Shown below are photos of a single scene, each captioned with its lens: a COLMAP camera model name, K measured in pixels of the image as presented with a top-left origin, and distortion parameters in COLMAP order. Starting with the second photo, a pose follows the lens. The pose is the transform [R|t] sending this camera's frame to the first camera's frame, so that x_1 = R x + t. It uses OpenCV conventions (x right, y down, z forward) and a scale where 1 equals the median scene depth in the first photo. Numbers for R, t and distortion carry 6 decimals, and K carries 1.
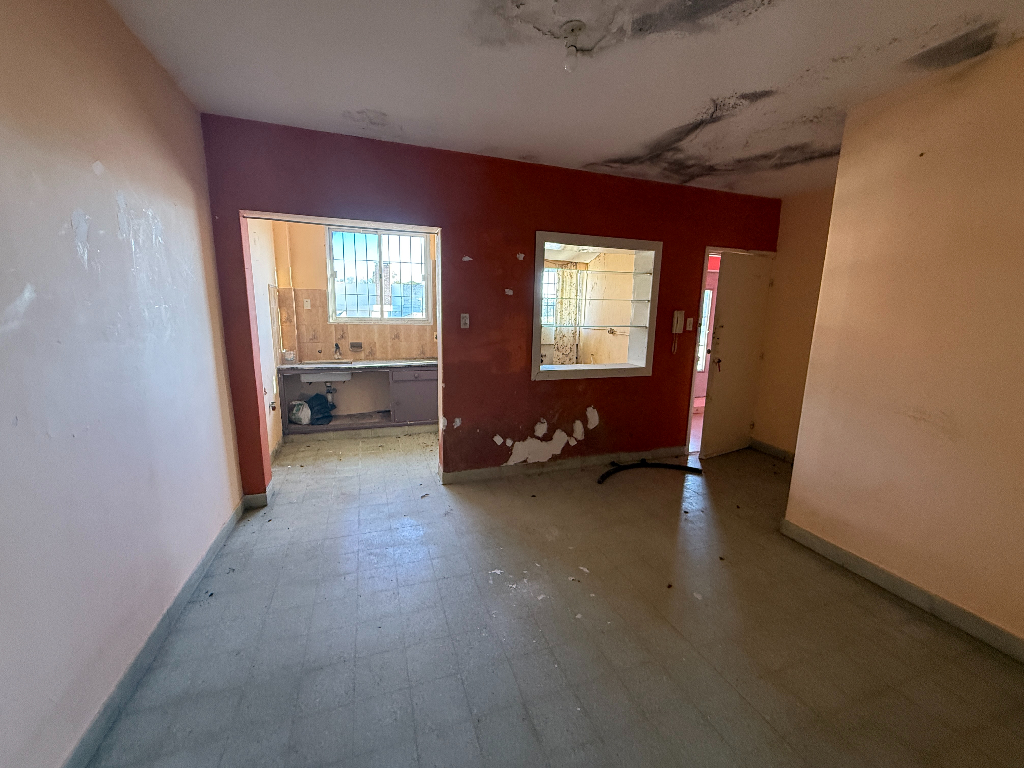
lens RADIAL K [[411.3, 0, 507.8], [0, 411.3, 384.5], [0, 0, 1]] dist [-0.016757, -0.000255]
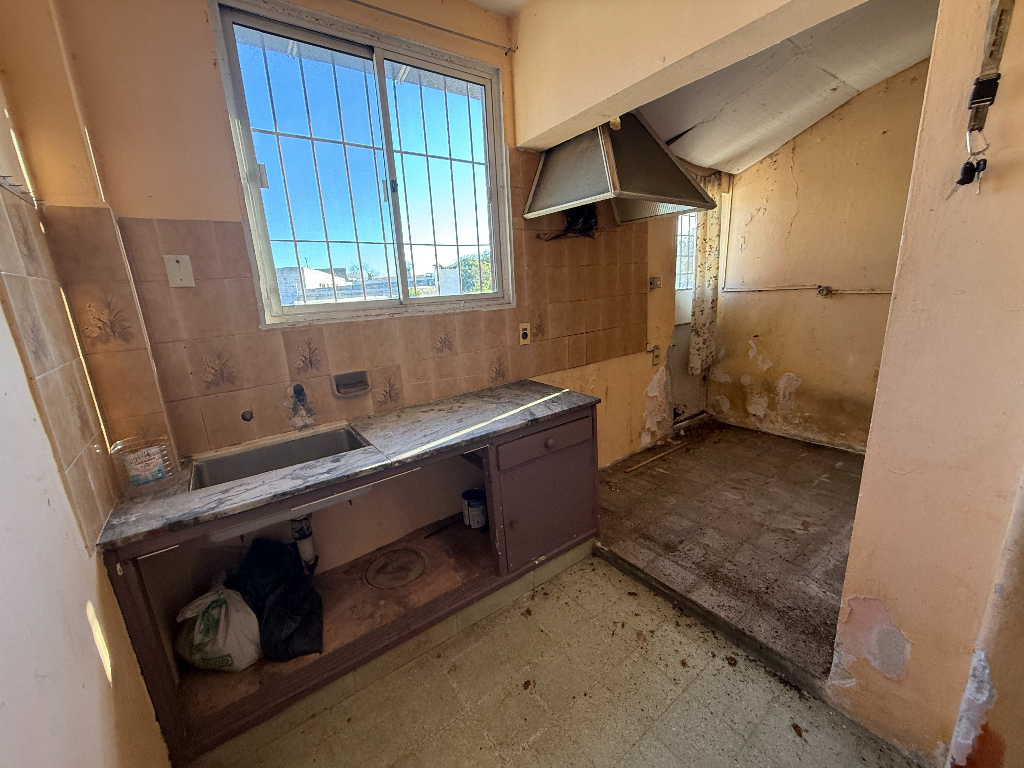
lens RADIAL K [[411.3, 0, 506.6], [0, 411.3, 384.2], [0, 0, 1]] dist [-0.016757, -0.000255]
pose [[0.953014, -0.140144, 0.268558, -0.342396], [0.128370, 0.989848, 0.061001, -0.098811], [-0.274380, -0.023660, 0.961330, 0.627566]]
